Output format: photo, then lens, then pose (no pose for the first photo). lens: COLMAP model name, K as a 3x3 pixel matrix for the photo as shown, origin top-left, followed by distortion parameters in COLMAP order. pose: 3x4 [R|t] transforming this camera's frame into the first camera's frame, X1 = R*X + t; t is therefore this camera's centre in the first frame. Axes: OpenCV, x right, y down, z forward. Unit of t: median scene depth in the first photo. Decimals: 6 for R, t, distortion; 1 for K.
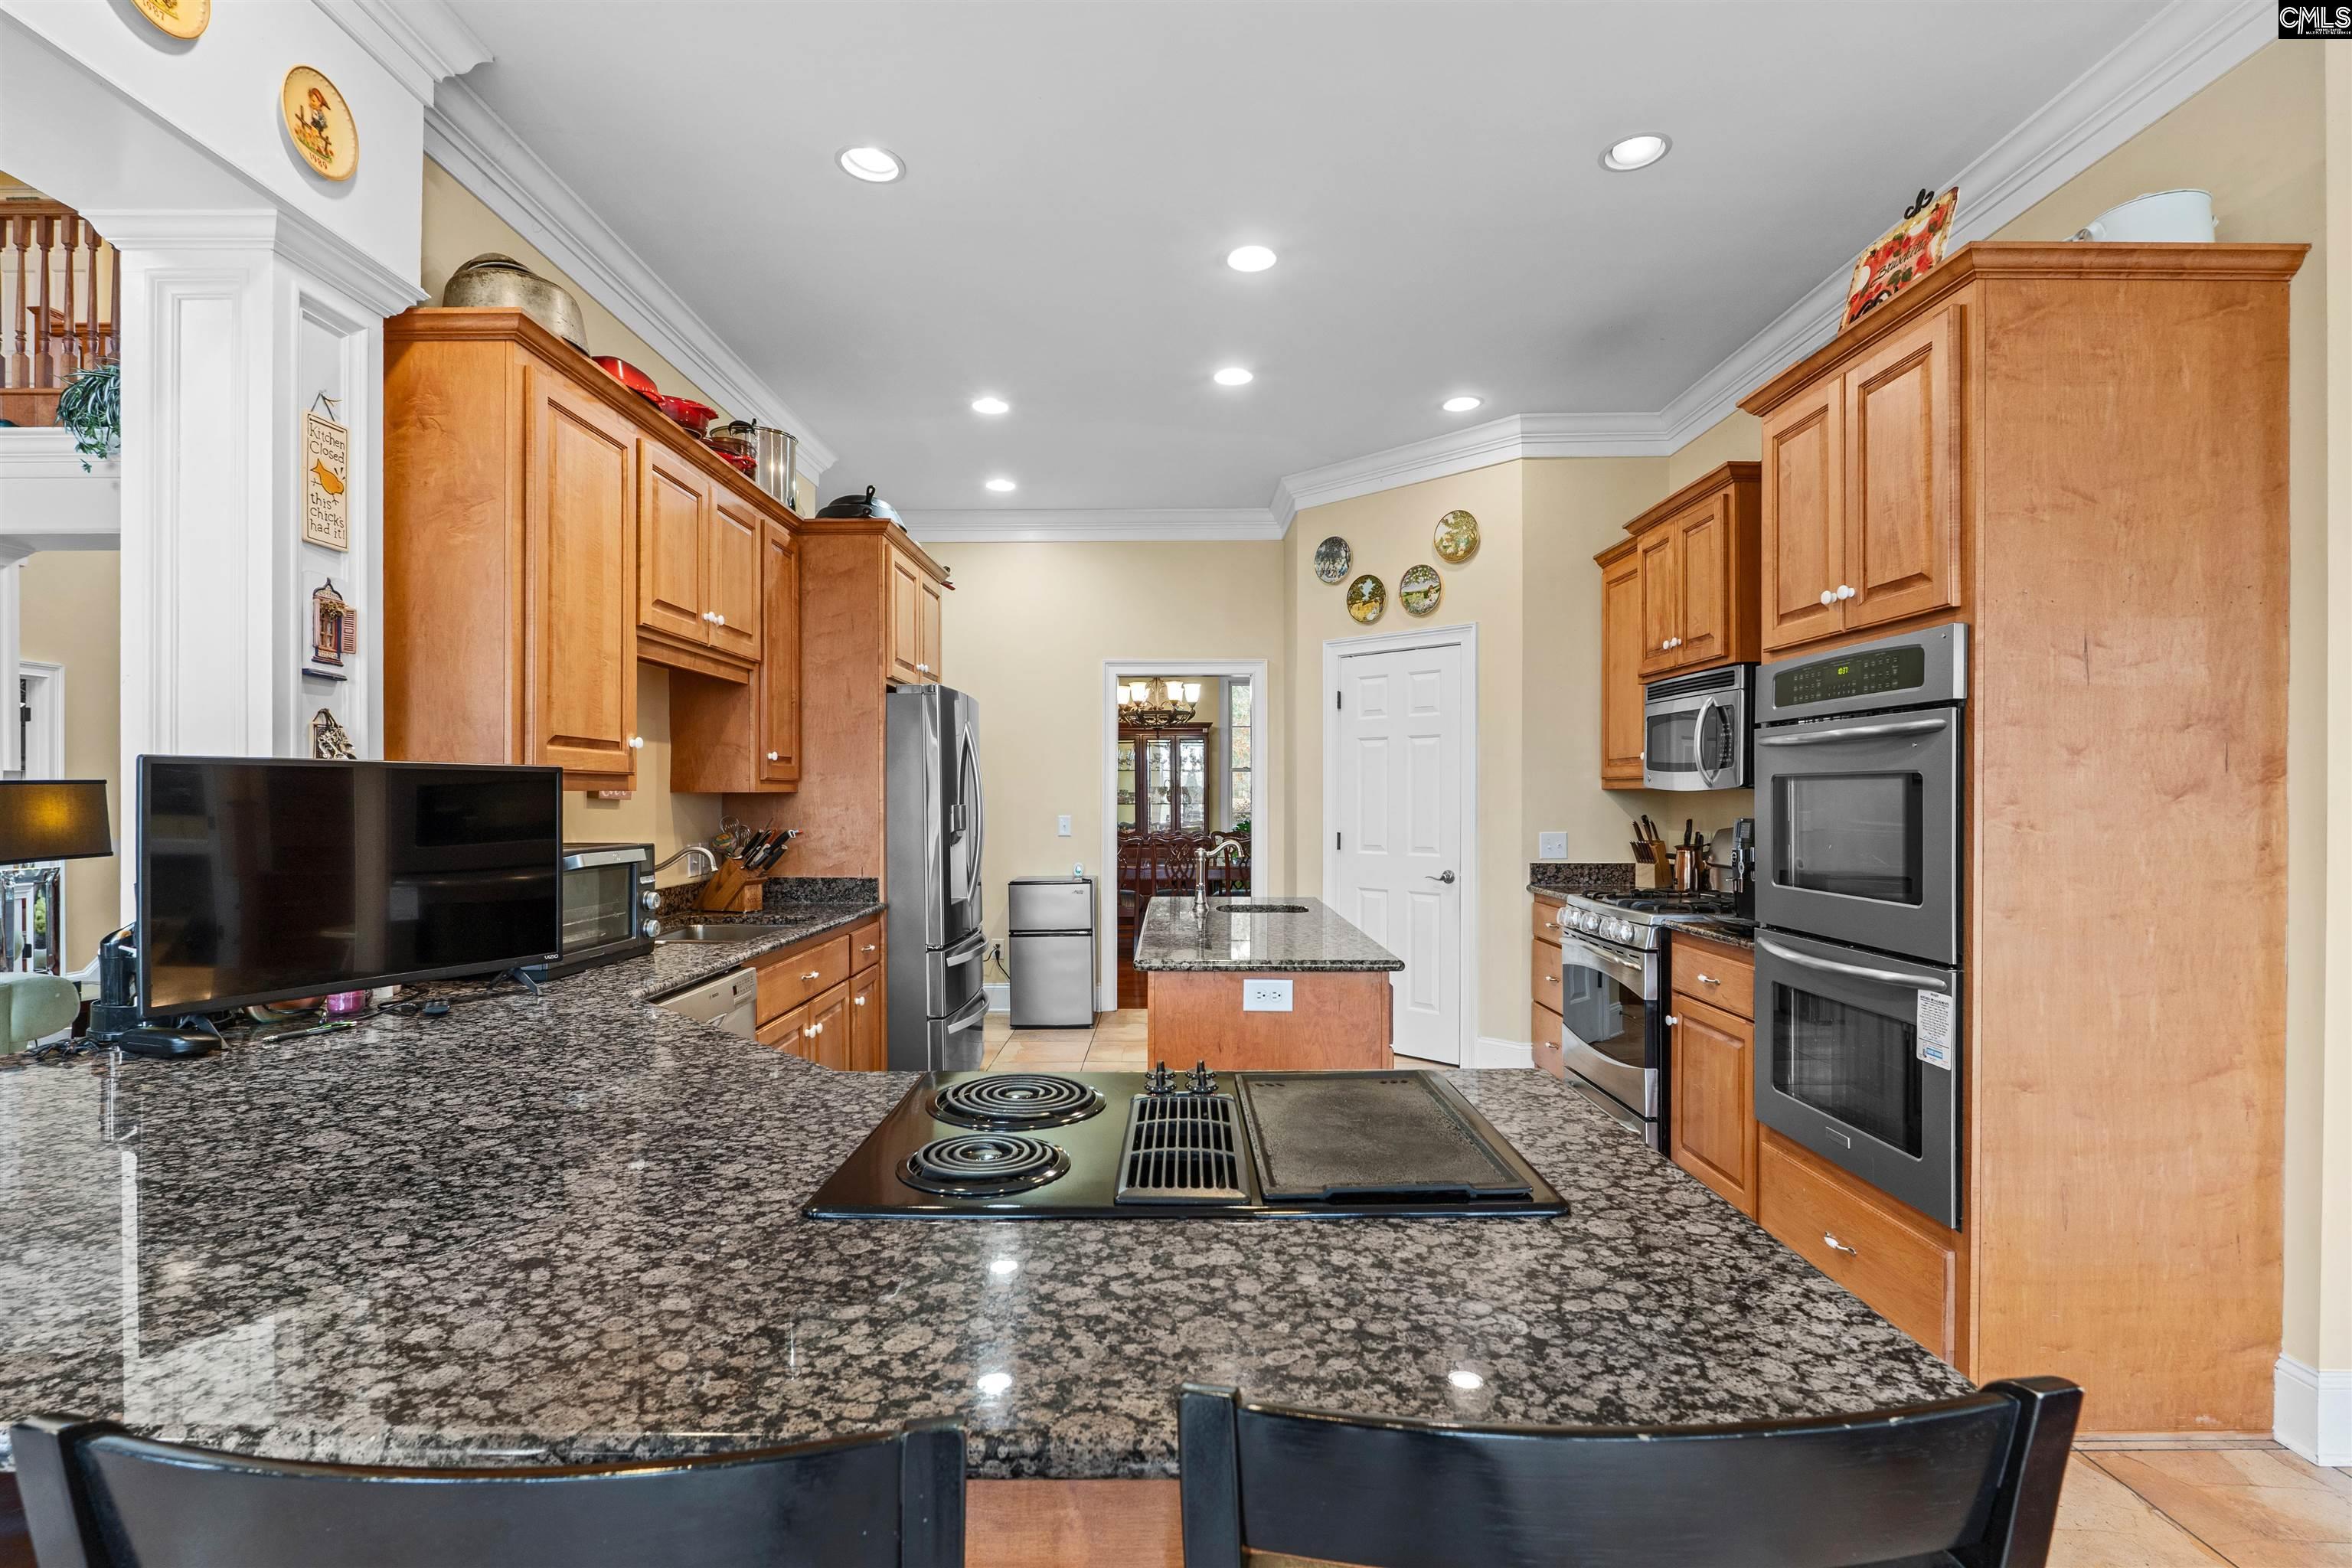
lens RADIAL K [[1080.1, 0, 1181.9], [0, 1080.1, 801.9], [0, 0, 1]] dist [-0.010185, -0.000351]
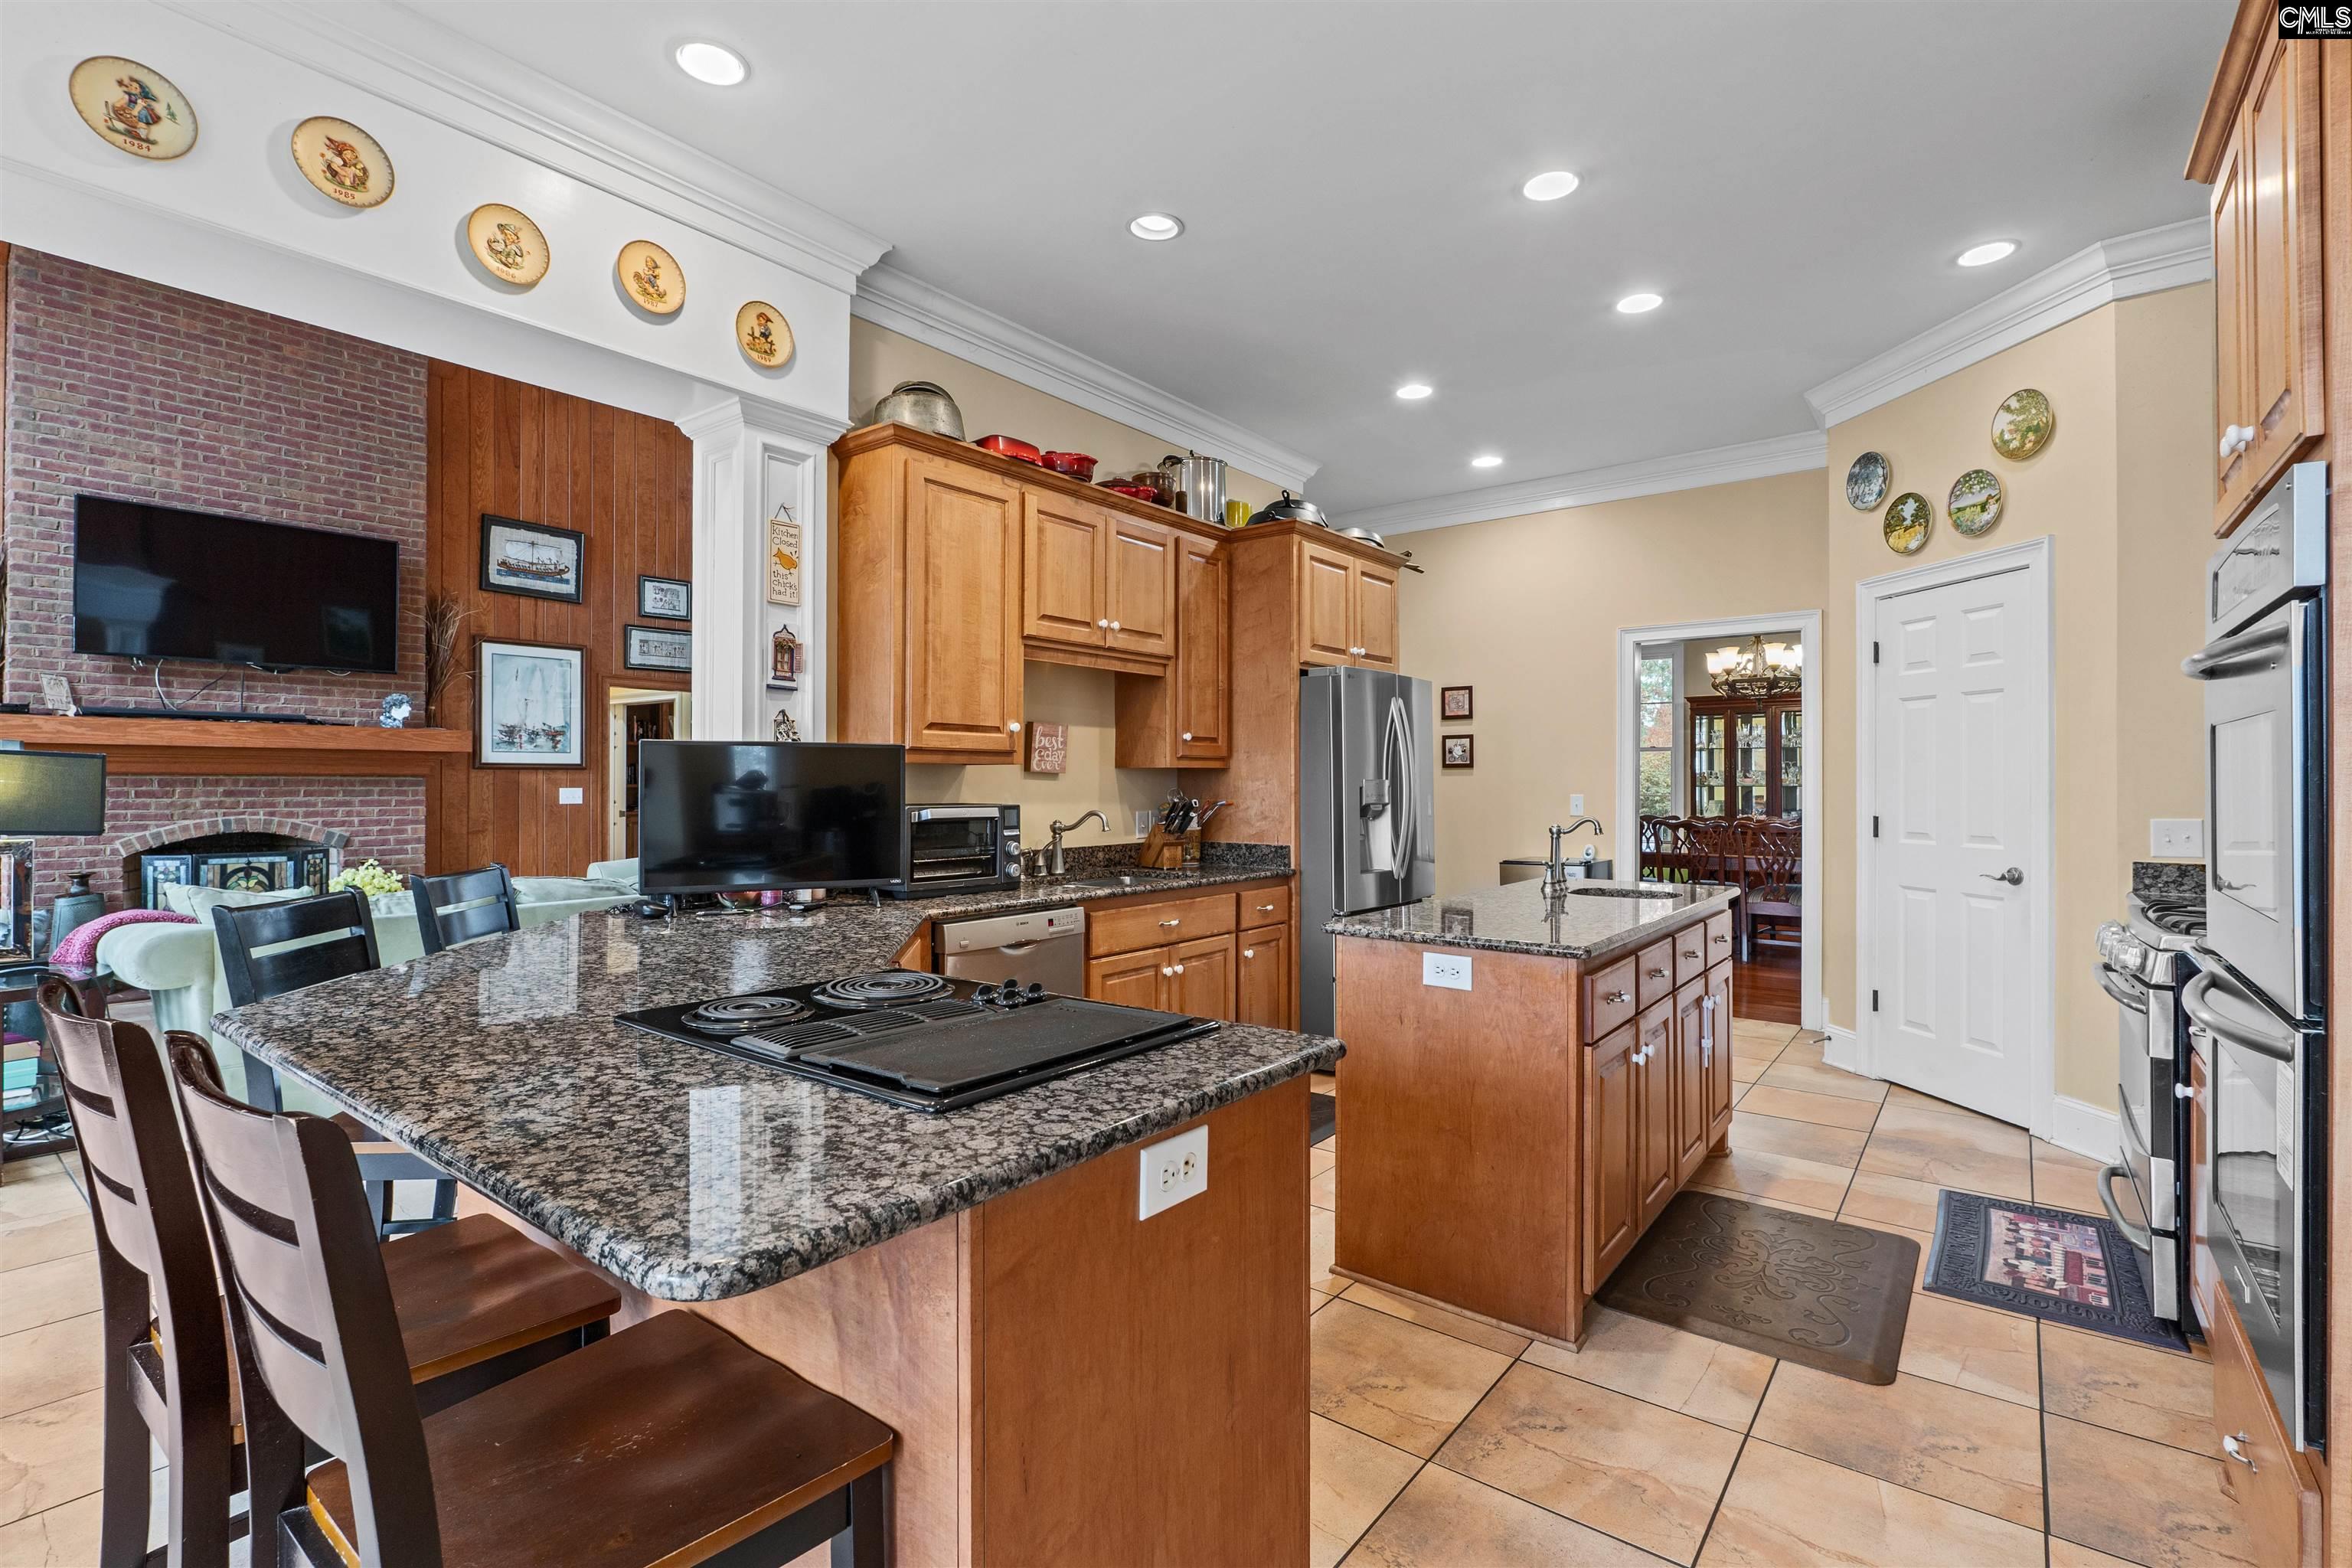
lens RADIAL K [[1080.1, 0, 1191.7], [0, 1080.1, 775.0], [0, 0, 1]] dist [-0.010185, -0.000351]
pose [[0.792139, -0.004215, -0.610326, 0.386302], [-0.003679, 0.999925, -0.011680, 0.014641], [0.610330, 0.011498, 0.792064, 0.086162]]
